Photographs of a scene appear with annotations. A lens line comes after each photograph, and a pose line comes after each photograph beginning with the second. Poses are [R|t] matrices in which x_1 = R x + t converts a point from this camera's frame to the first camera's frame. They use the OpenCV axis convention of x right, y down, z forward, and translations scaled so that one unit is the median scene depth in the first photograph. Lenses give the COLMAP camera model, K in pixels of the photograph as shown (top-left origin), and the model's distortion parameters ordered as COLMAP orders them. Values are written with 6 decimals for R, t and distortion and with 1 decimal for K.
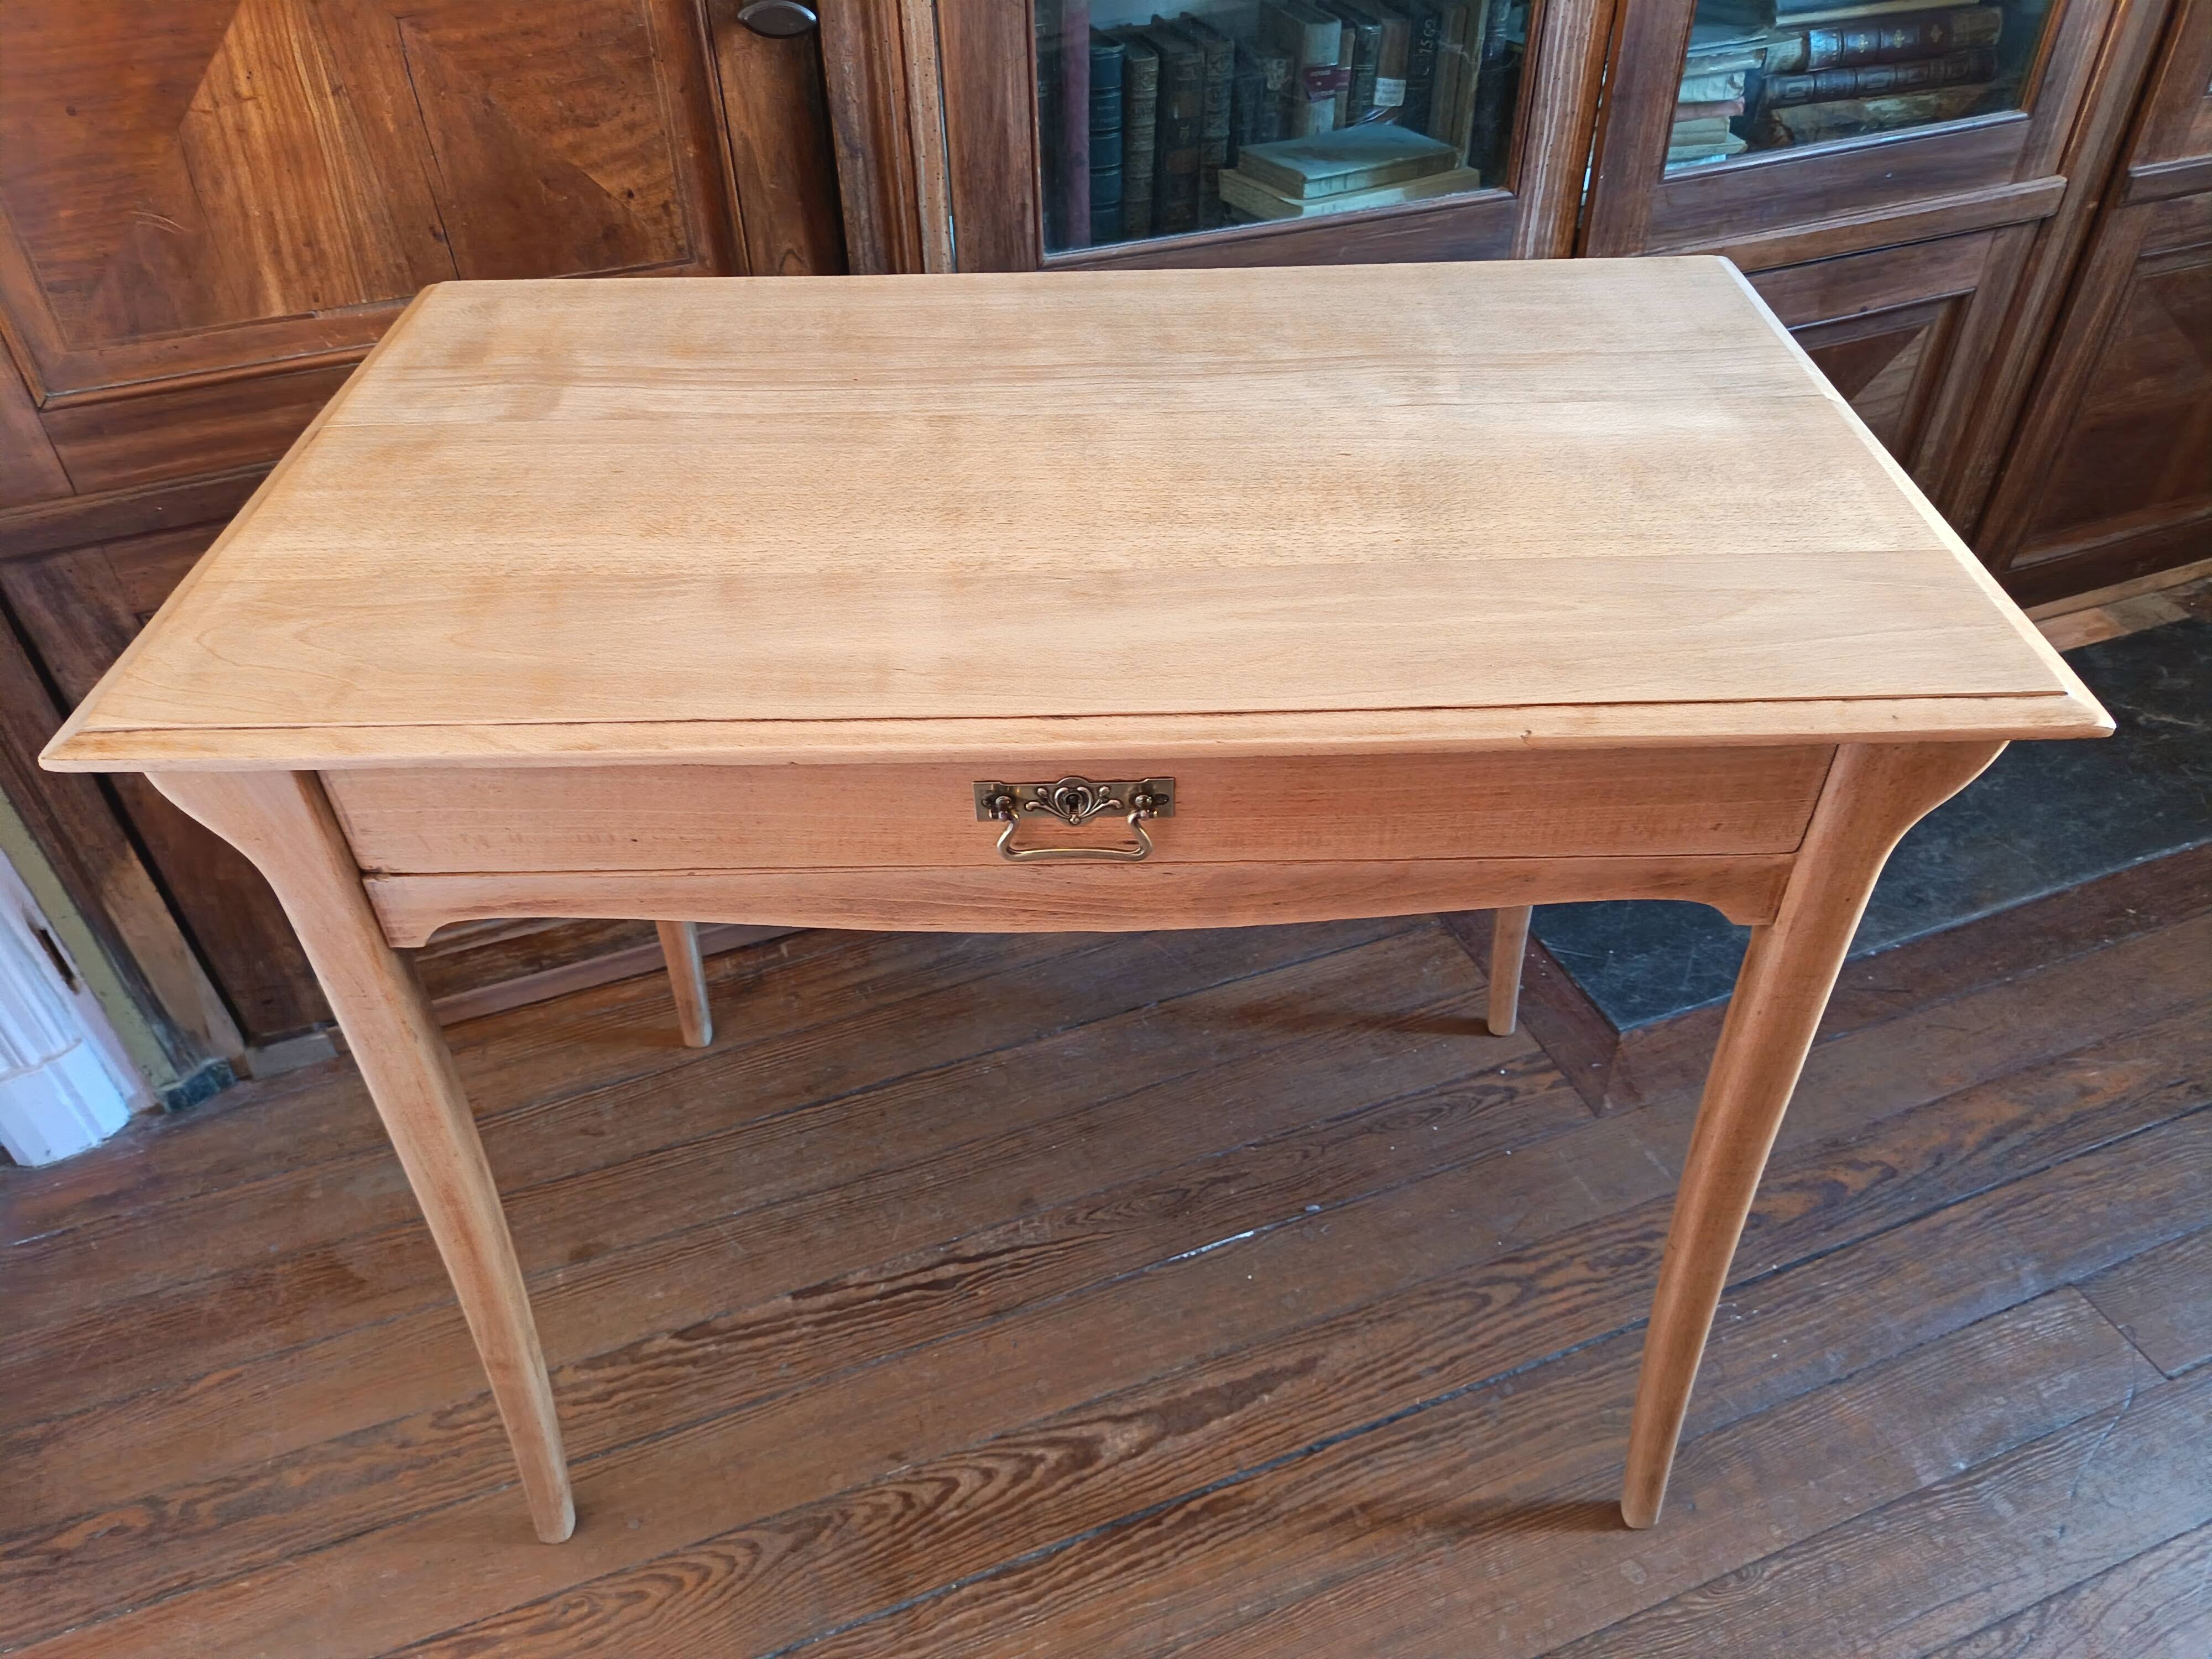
lens RADIAL K [[1563.0, 0, 1102.7], [0, 1563.0, 823.4], [0, 0, 1]] dist [0.027420, -0.033460]
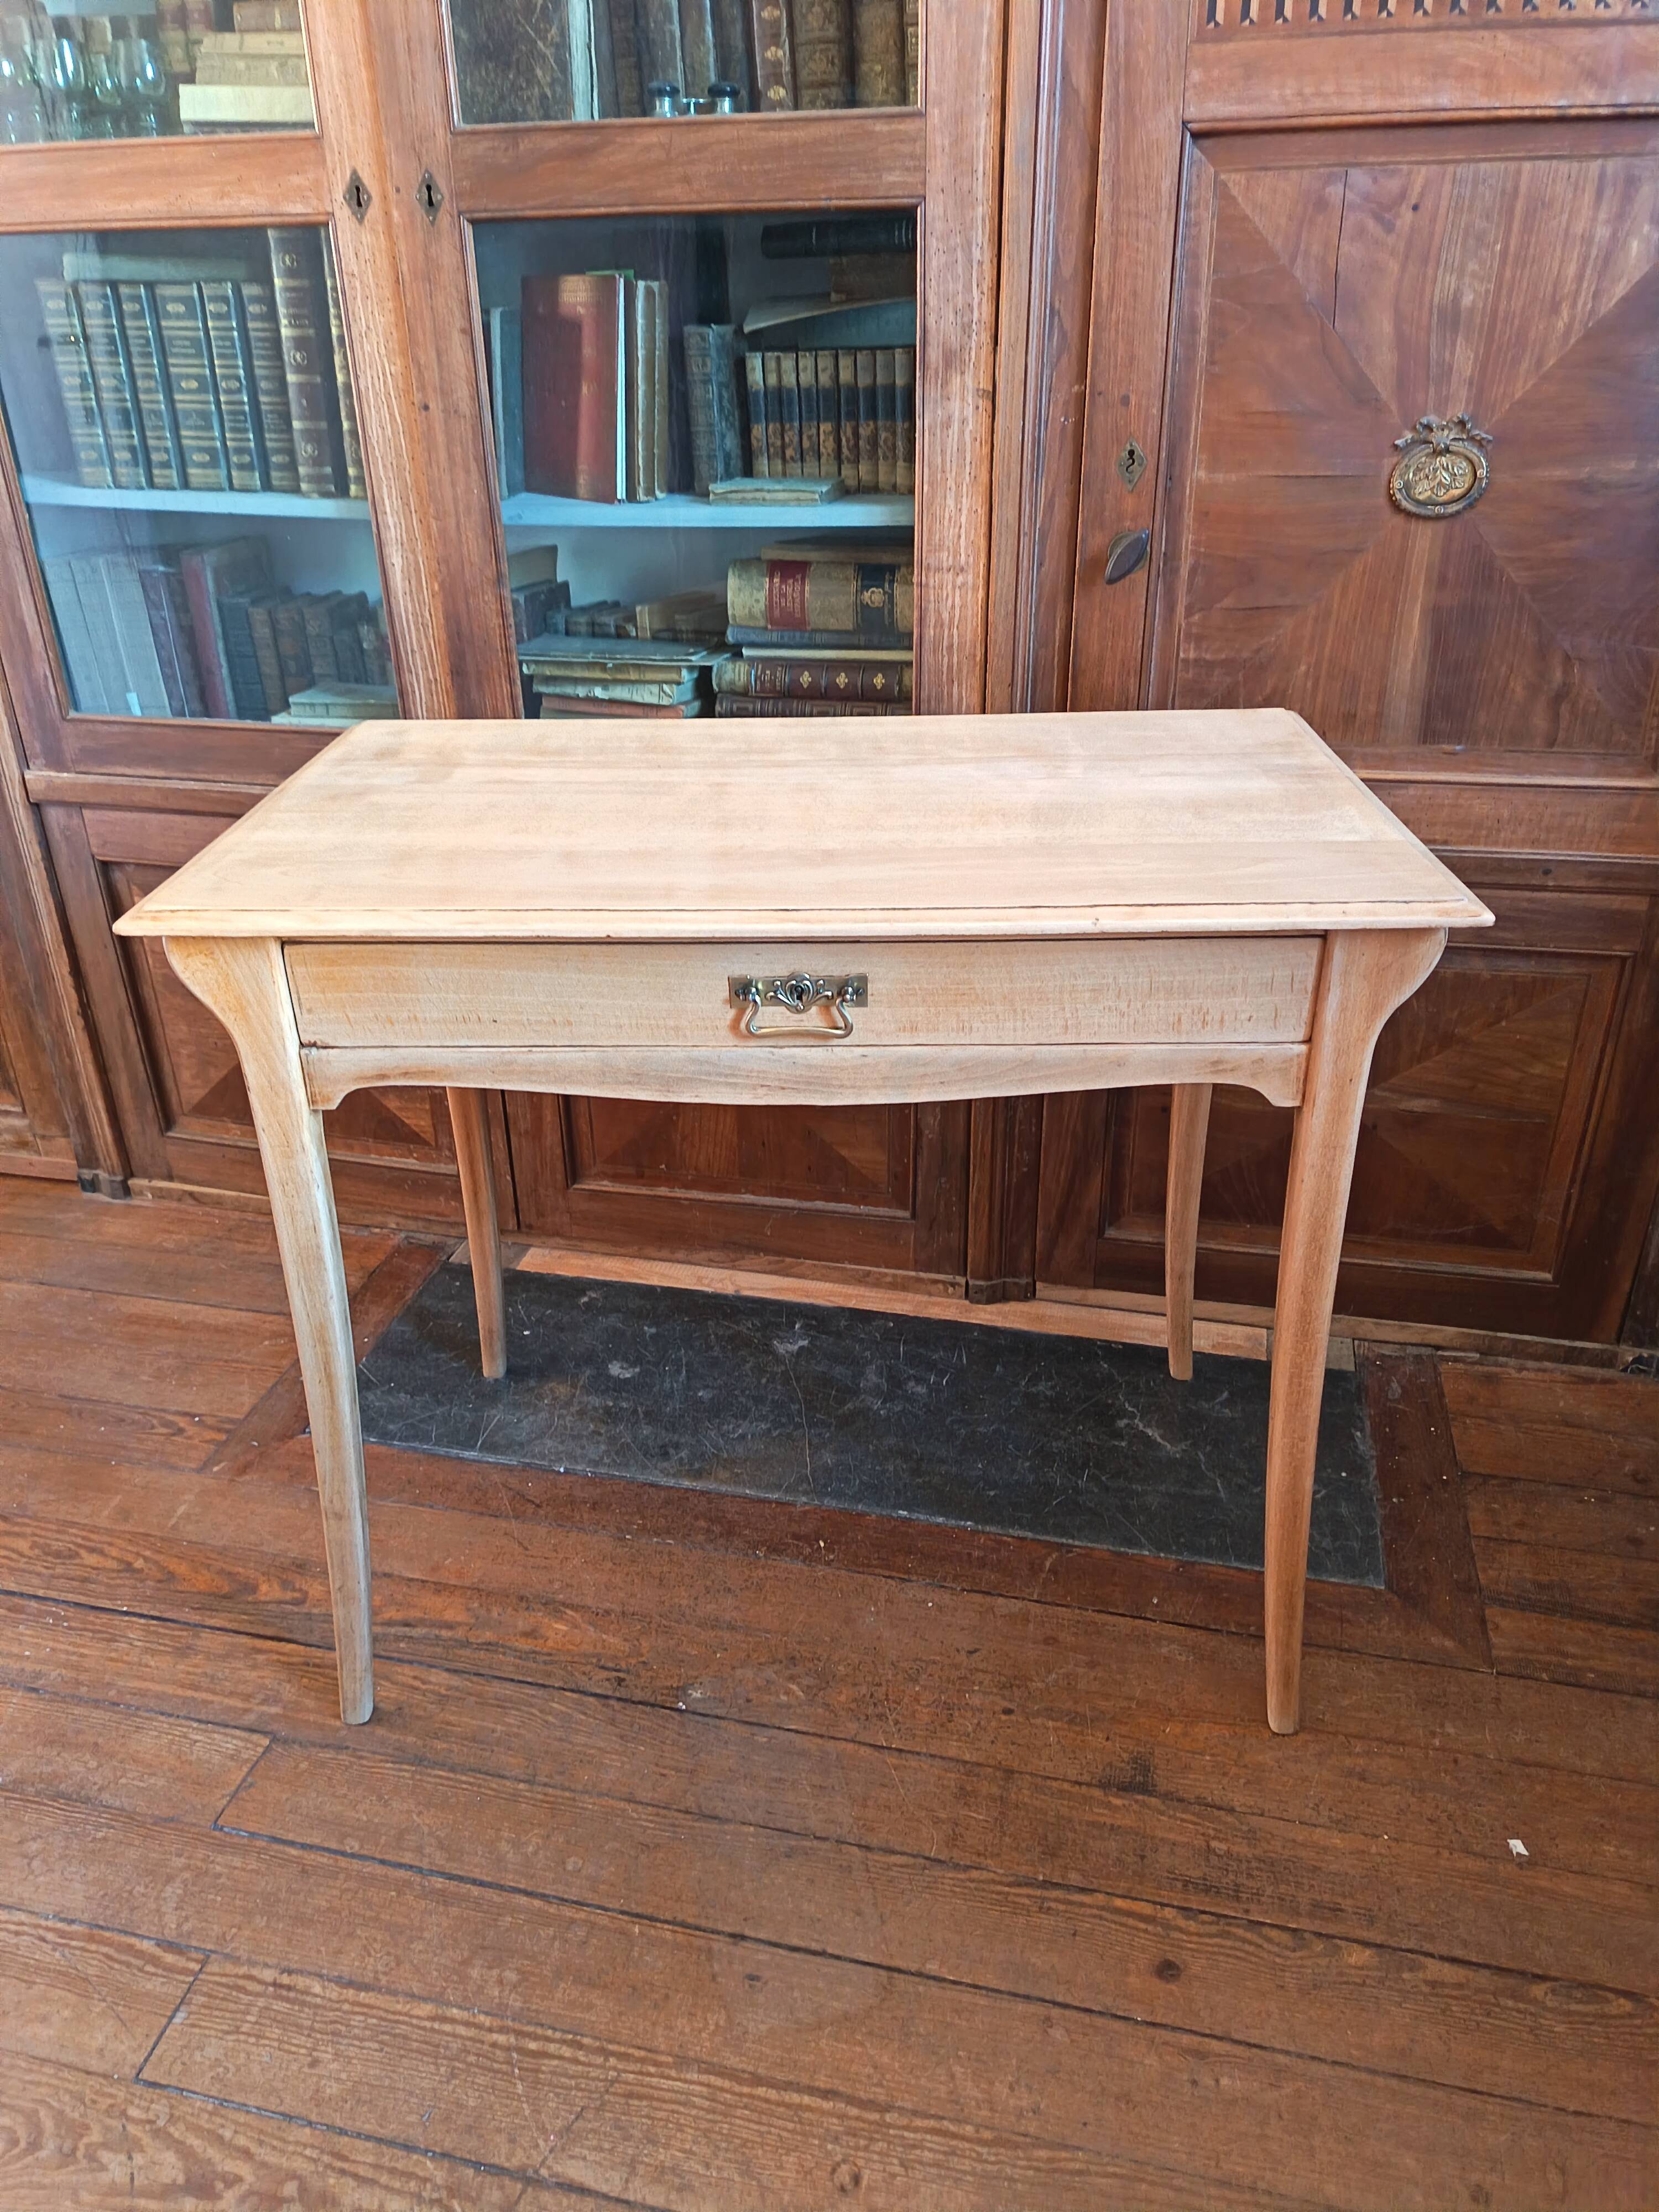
lens RADIAL K [[1549.5, 0, 827.0], [0, 1549.5, 1095.0], [0, 0, 1]] dist [0.041066, -0.055412]
pose [[0.830539, 0.252068, -0.496655, 1.383867], [-0.354789, 0.926833, -0.122906, -0.106657], [0.429335, 0.278286, 0.859202, 0.159004]]
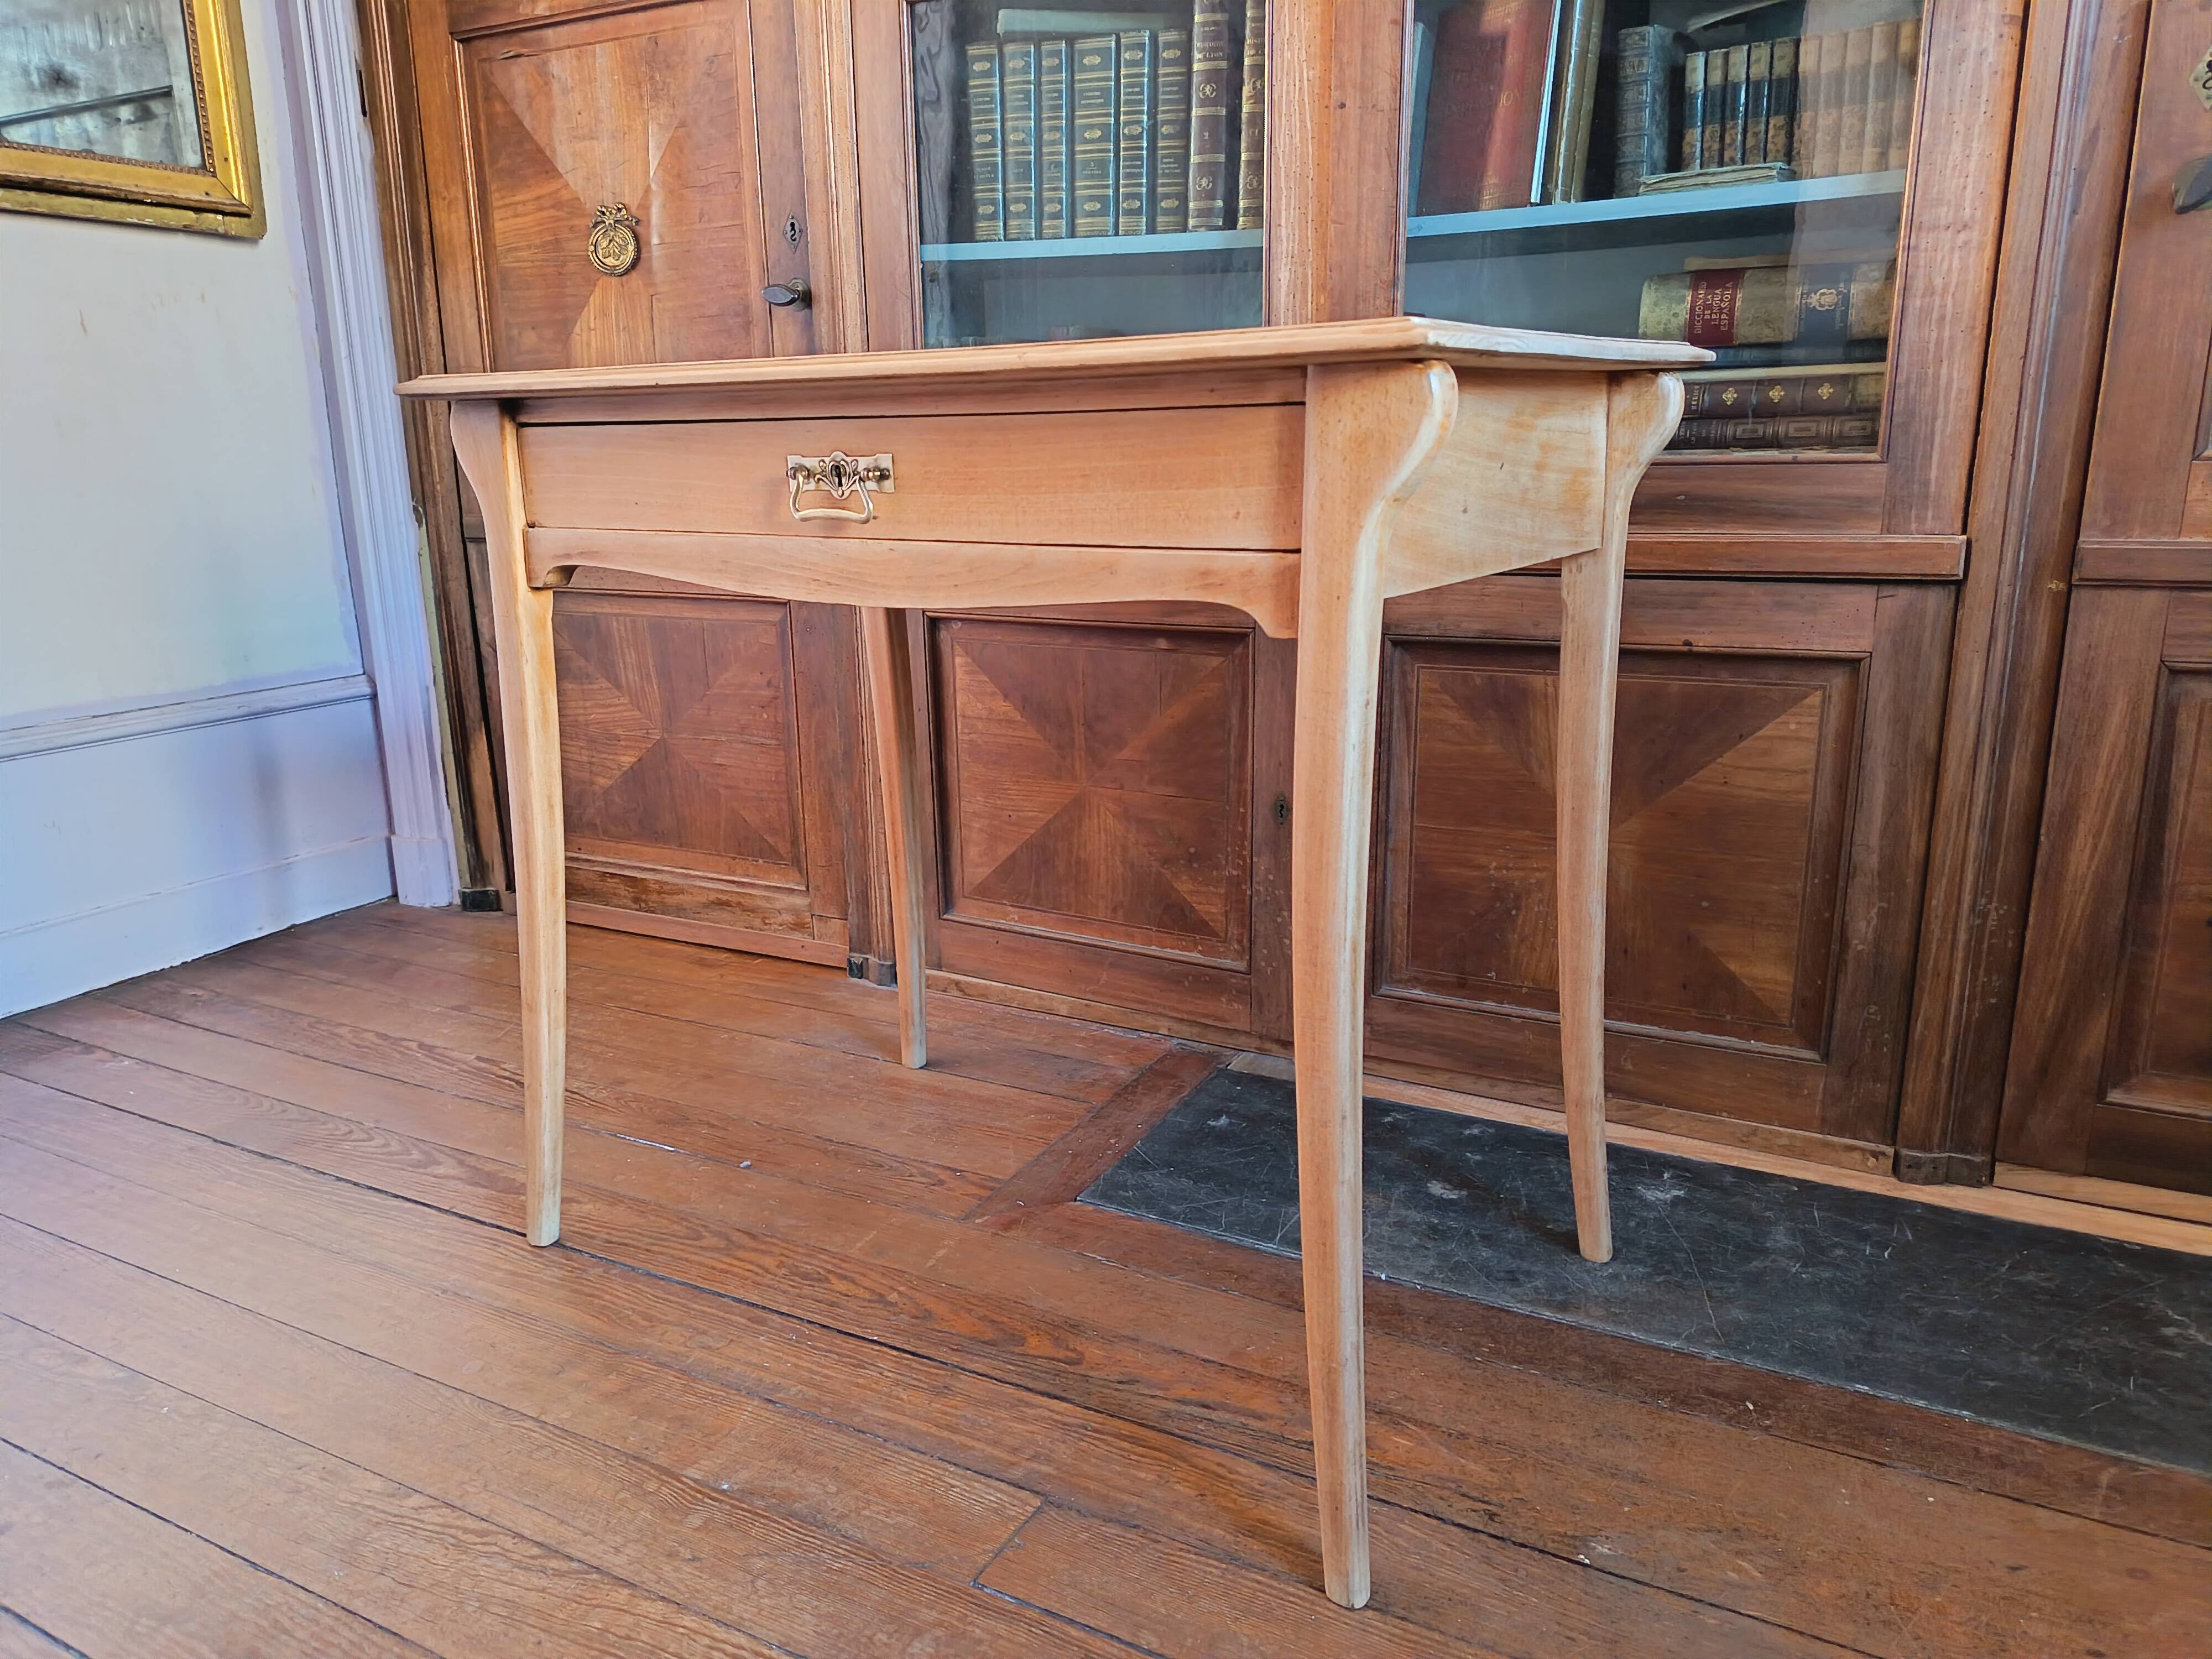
lens RADIAL K [[1543.6, 0, 1098.7], [0, 1543.6, 826.0], [0, 0, 1]] dist [0.043501, -0.059111]
pose [[0.656481, 0.185472, -0.731186, 1.211914], [-0.481153, 0.849478, -0.216516, 0.165365], [0.580969, 0.493951, 0.646906, 0.333798]]
